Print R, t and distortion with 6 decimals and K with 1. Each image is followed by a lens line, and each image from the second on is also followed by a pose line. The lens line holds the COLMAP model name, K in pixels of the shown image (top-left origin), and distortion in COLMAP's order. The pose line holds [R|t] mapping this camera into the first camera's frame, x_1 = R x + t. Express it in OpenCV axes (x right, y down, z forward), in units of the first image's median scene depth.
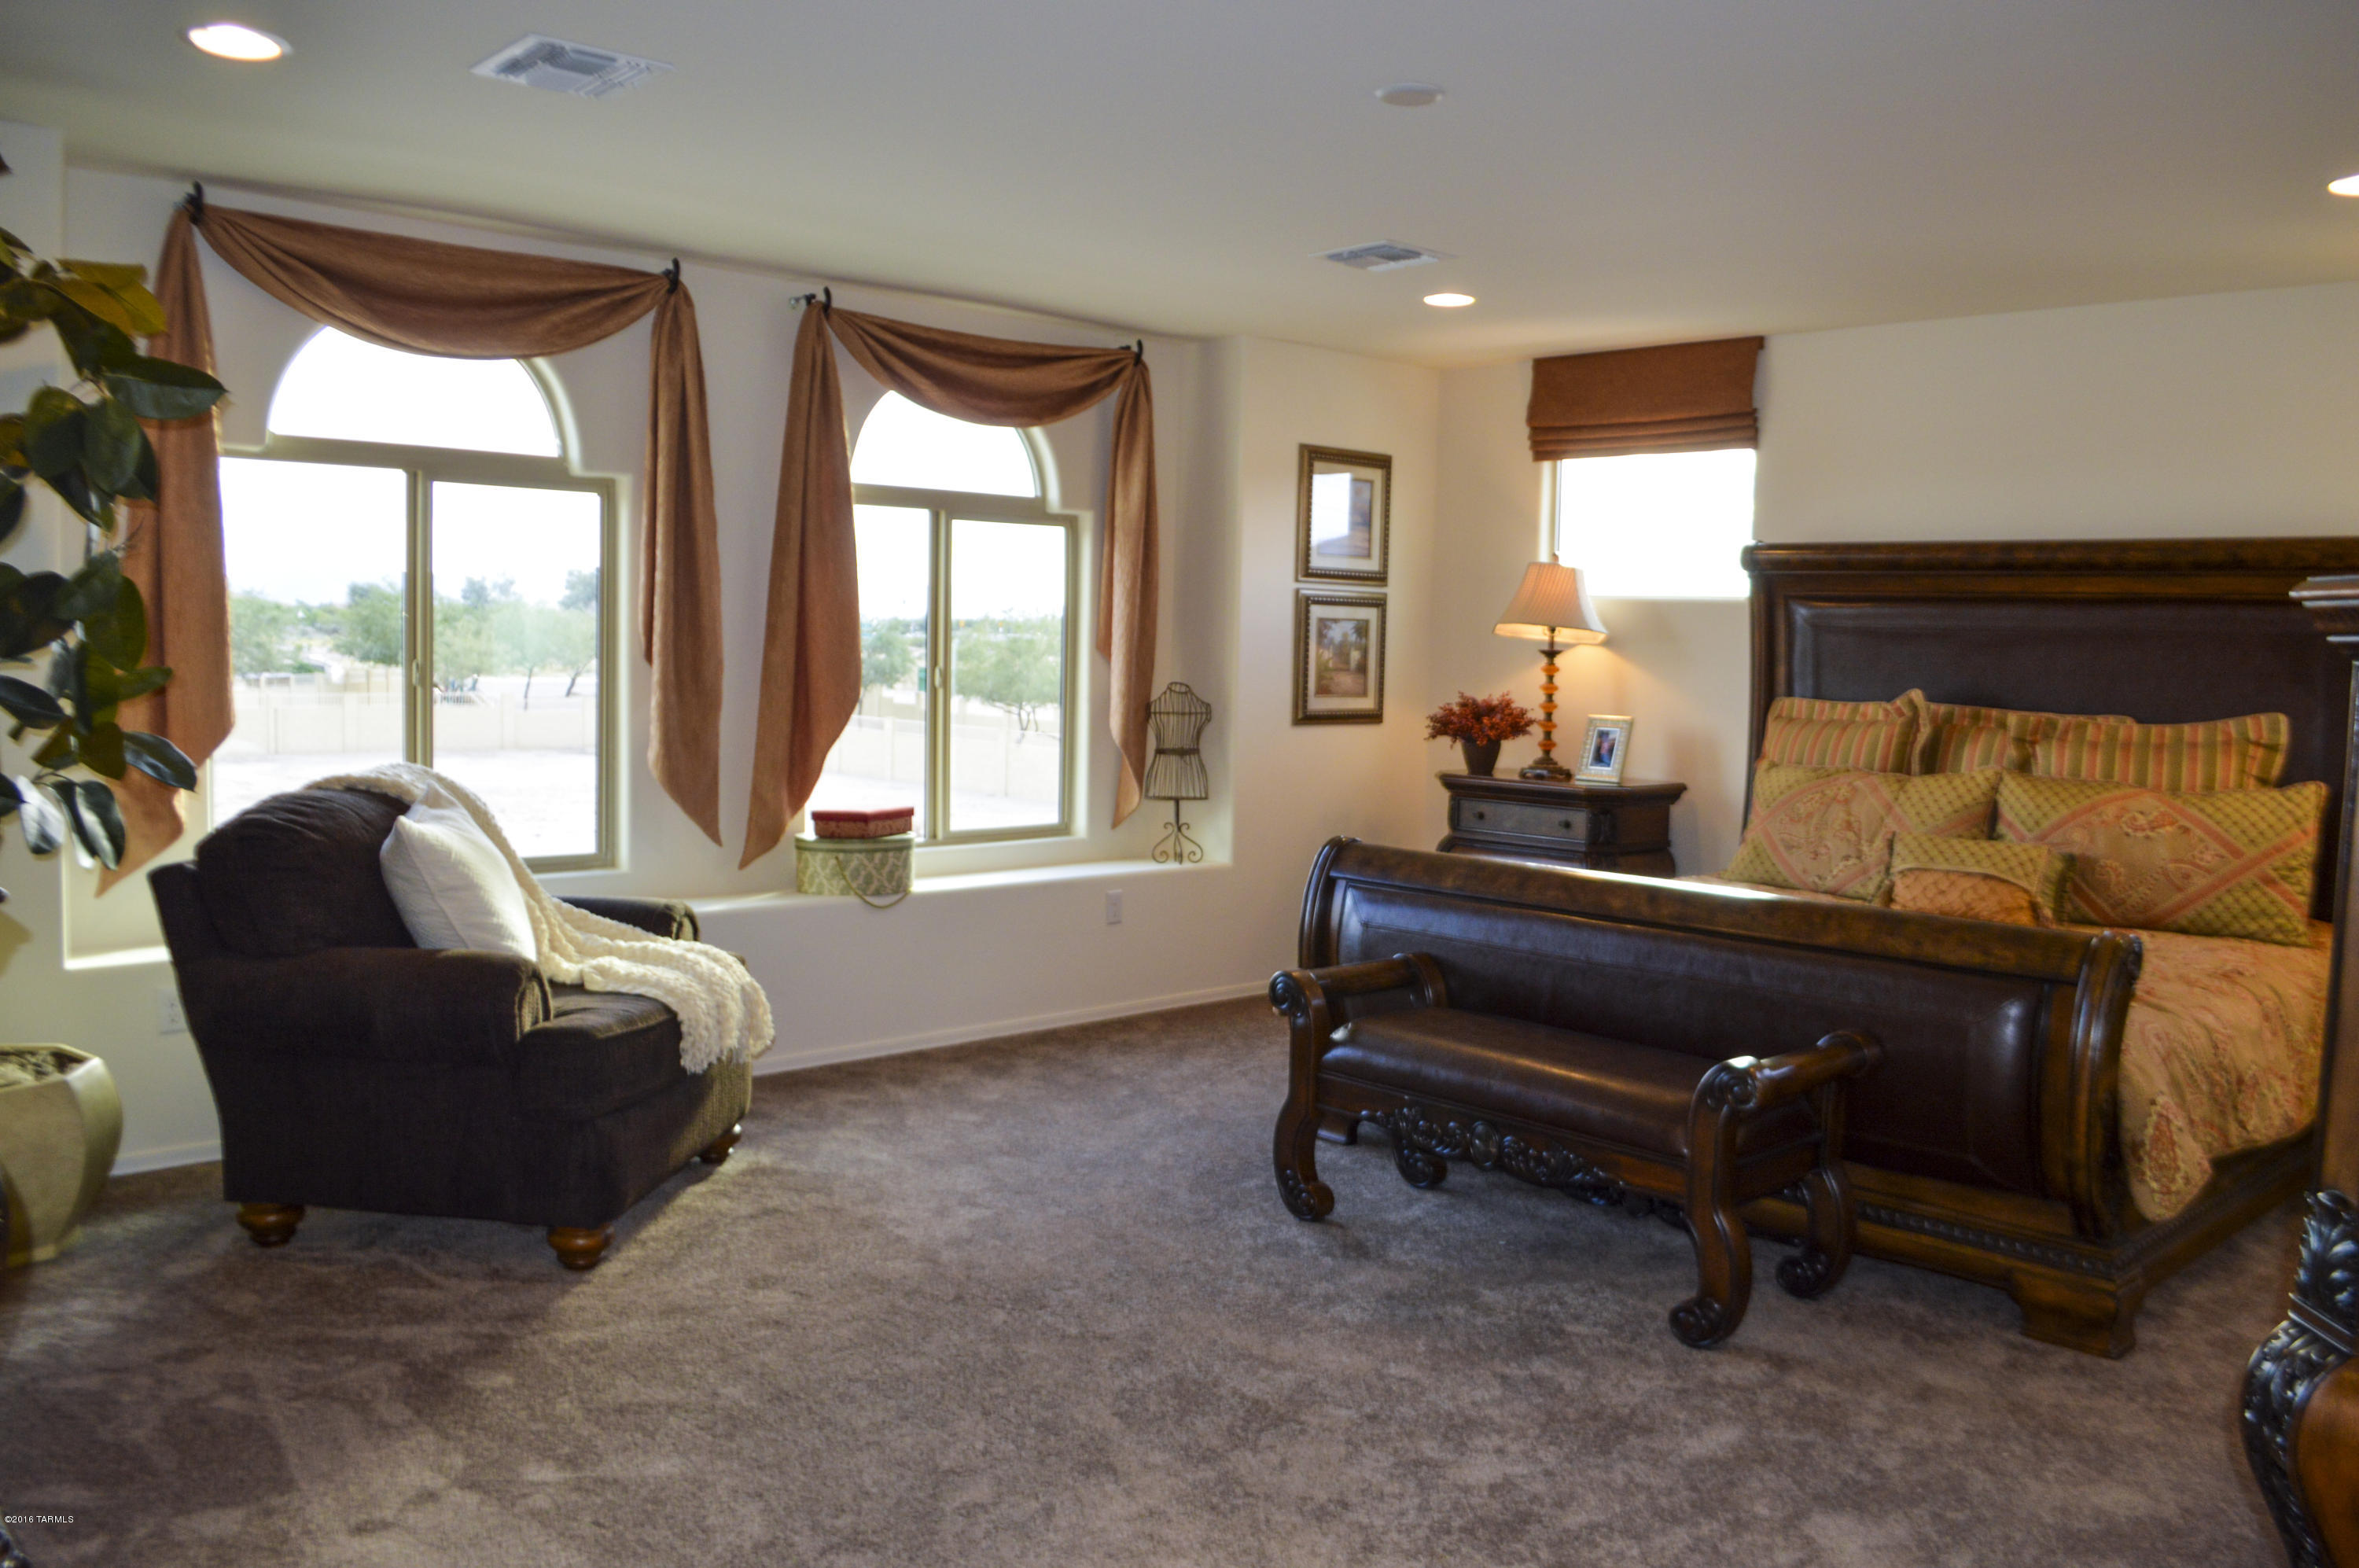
lens RADIAL K [[1871.4, 0, 1179.5], [0, 1871.4, 784.0], [0, 0, 1]] dist [-0.087521, 0.003917]
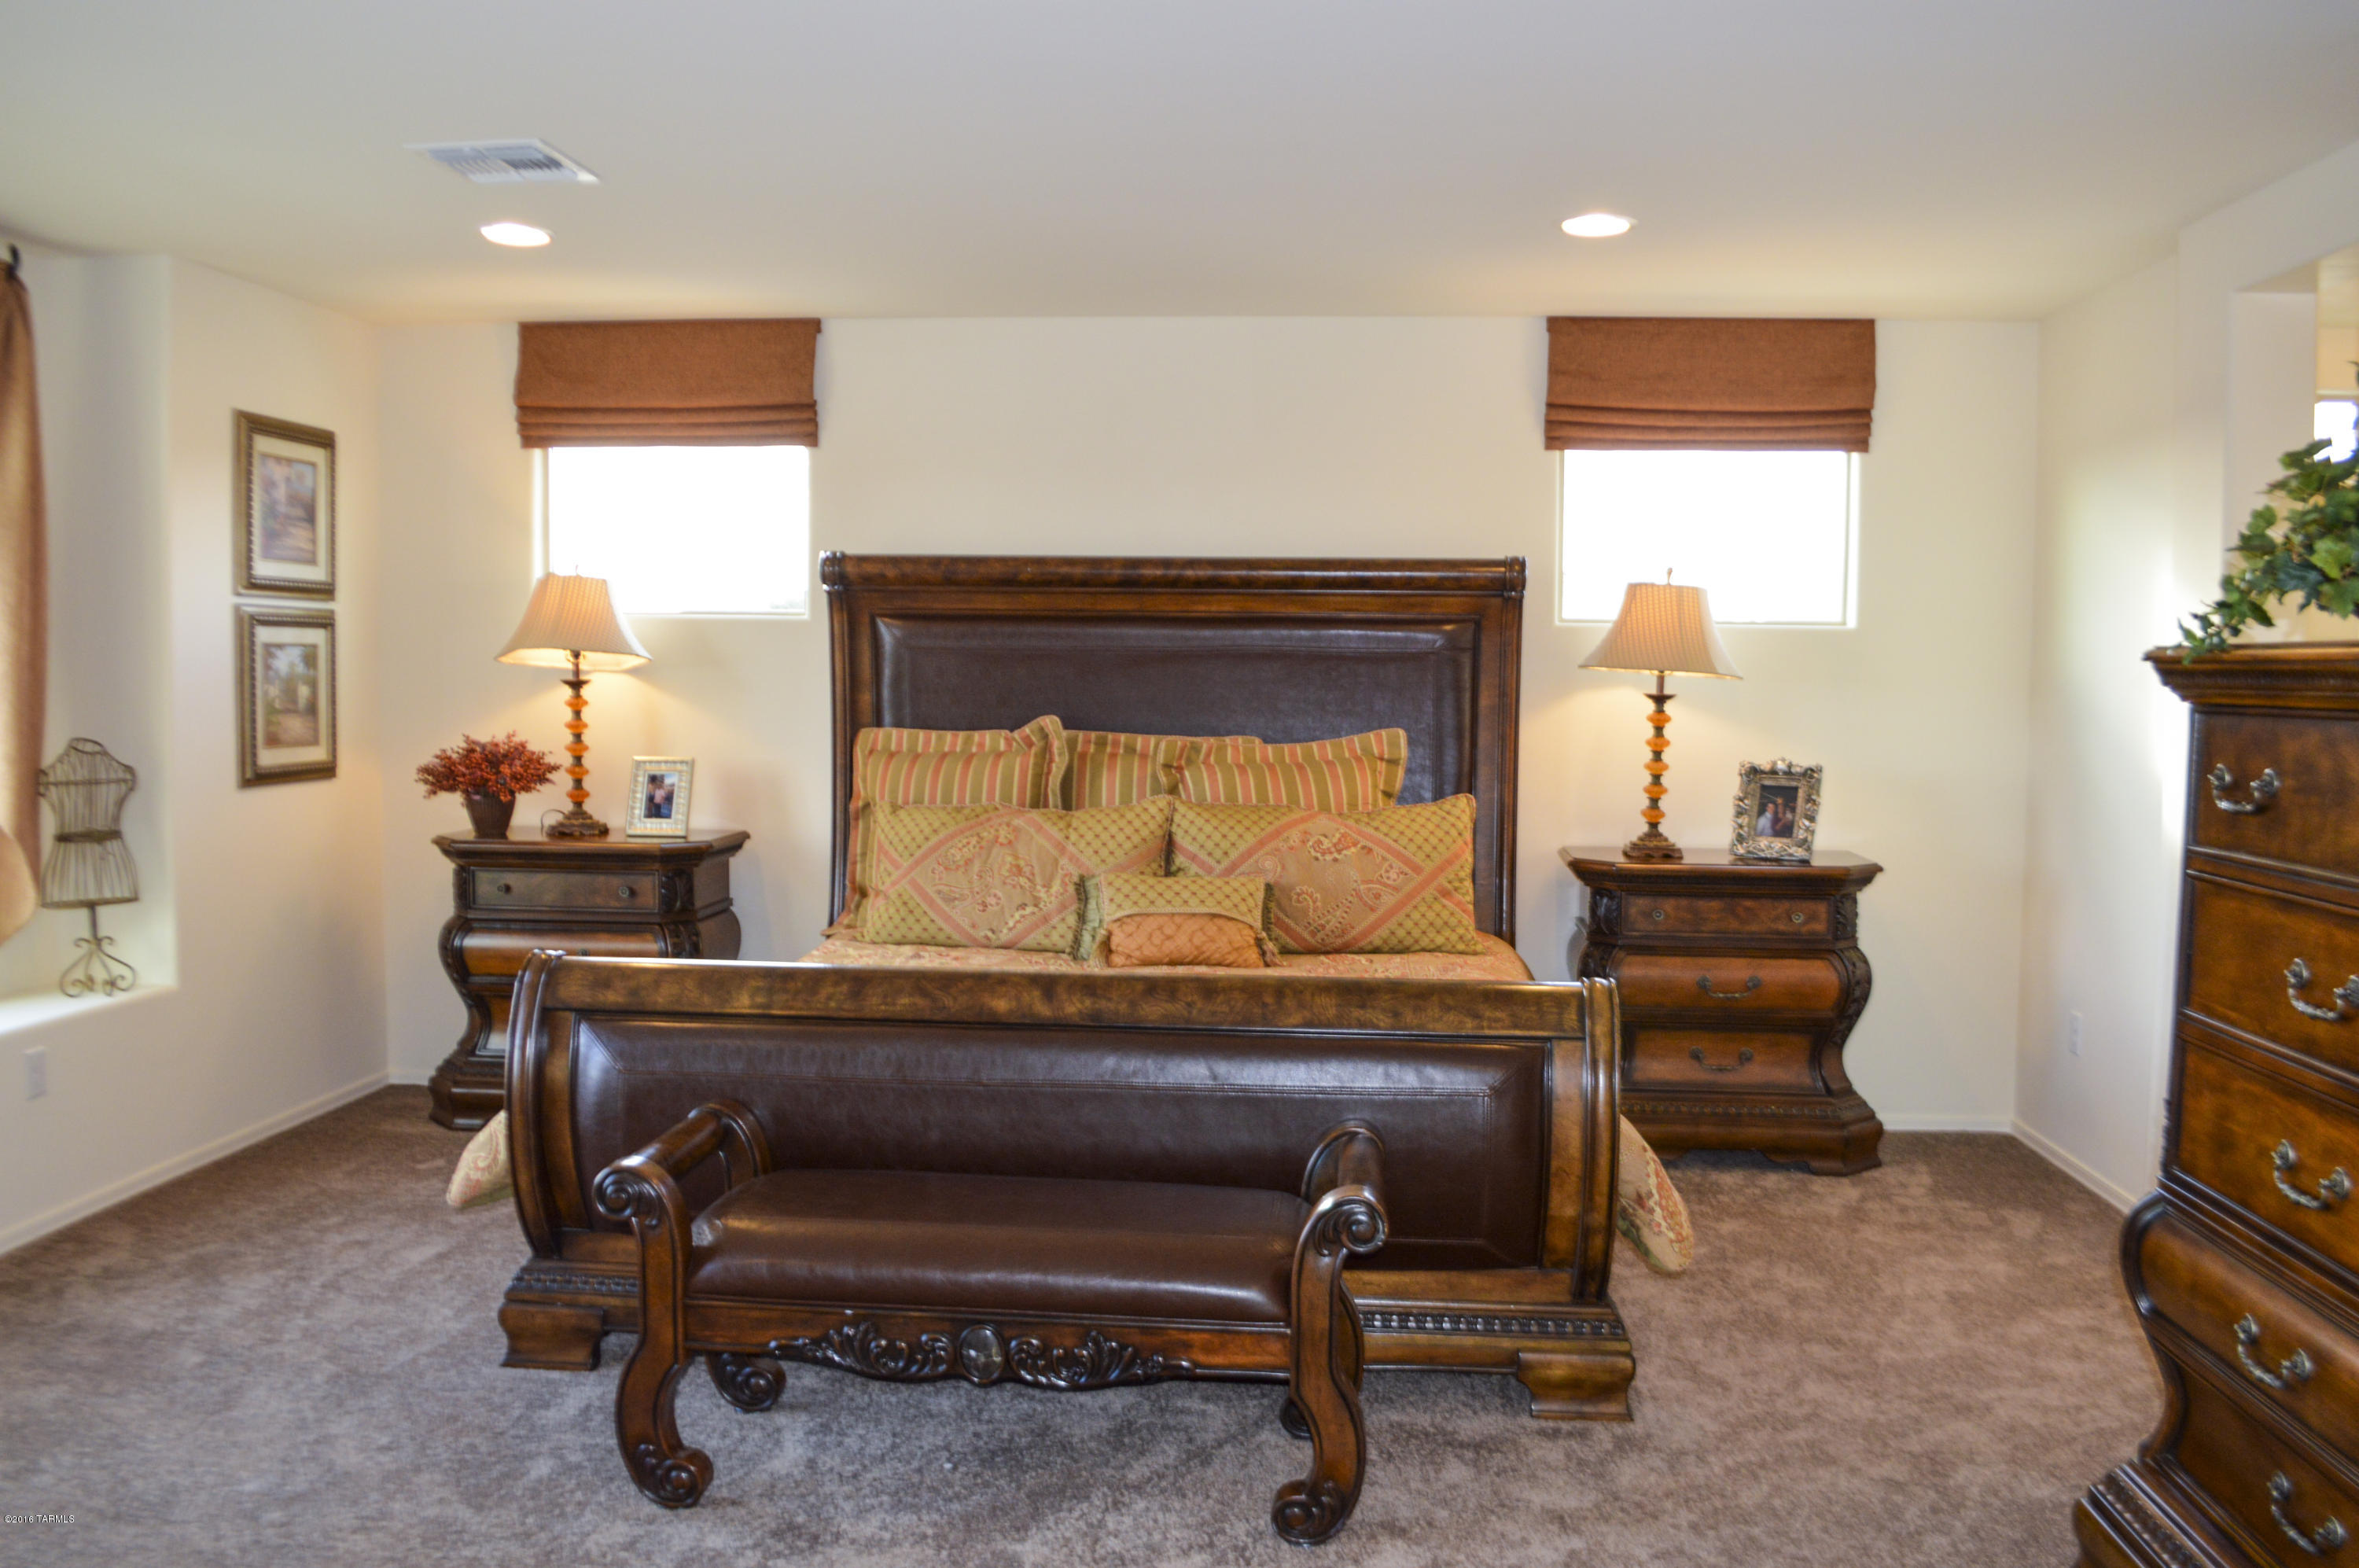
lens RADIAL K [[1871.4, 0, 1179.5], [0, 1871.4, 784.0], [0, 0, 1]] dist [-0.087521, 0.003917]
pose [[0.741745, -0.056297, 0.668315, -0.180321], [0.057792, 0.998130, 0.019938, -0.032039], [-0.668188, 0.023834, 0.743611, 0.259451]]
